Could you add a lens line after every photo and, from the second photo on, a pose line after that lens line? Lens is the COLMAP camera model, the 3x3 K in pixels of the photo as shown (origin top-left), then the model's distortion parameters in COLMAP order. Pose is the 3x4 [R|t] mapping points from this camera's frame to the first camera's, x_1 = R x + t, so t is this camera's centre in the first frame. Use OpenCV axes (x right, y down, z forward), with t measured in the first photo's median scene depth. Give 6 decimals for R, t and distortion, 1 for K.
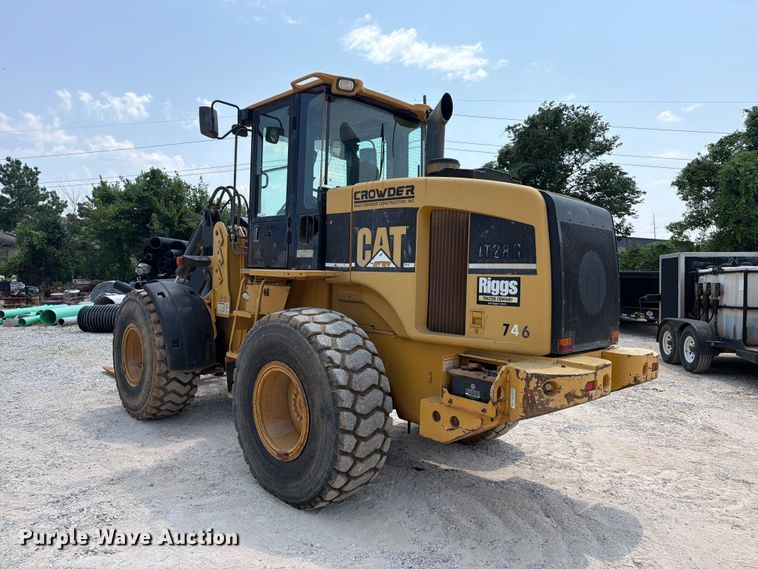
lens RADIAL K [[532.1, 0, 379.4], [0, 532.1, 287.6], [0, 0, 1]] dist [0.048283, -0.067012]
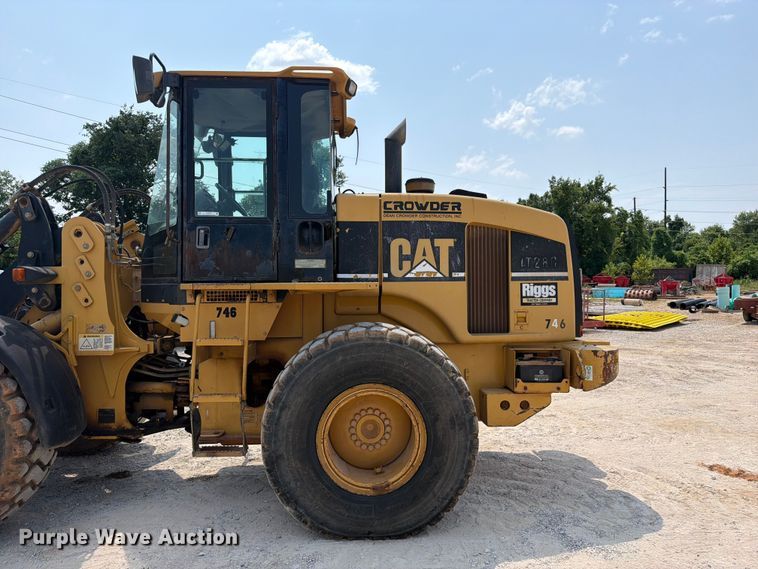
lens RADIAL K [[532.1, 0, 379.2], [0, 532.1, 281.6], [0, 0, 1]] dist [0.048283, -0.067012]
pose [[0.654379, -0.020534, 0.755888, -0.836143], [0.046515, 0.998831, -0.013135, -0.020310], [-0.754735, 0.043755, 0.654569, 0.389361]]
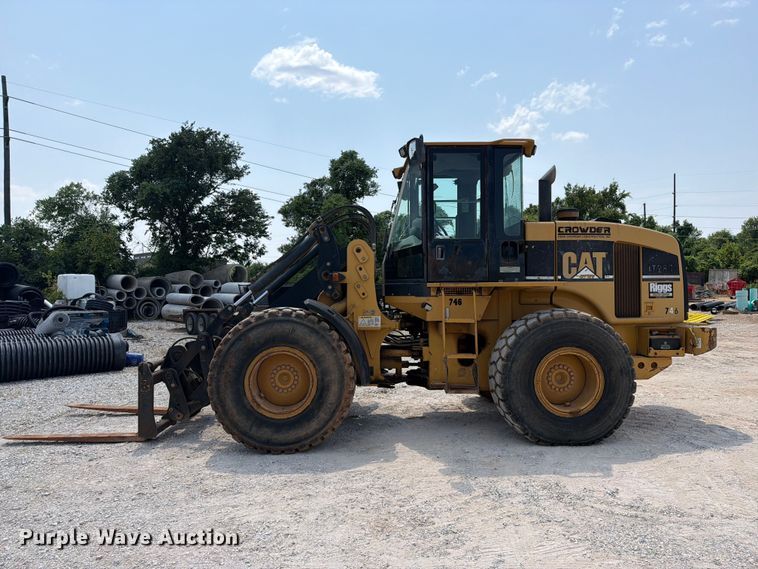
lens RADIAL K [[532.1, 0, 374.7], [0, 532.1, 289.2], [0, 0, 1]] dist [0.048283, -0.067012]
pose [[0.662396, -0.024683, 0.748747, -1.542354], [0.045672, 0.998929, -0.007474, -0.024007], [-0.747760, 0.039148, 0.662814, 0.437616]]
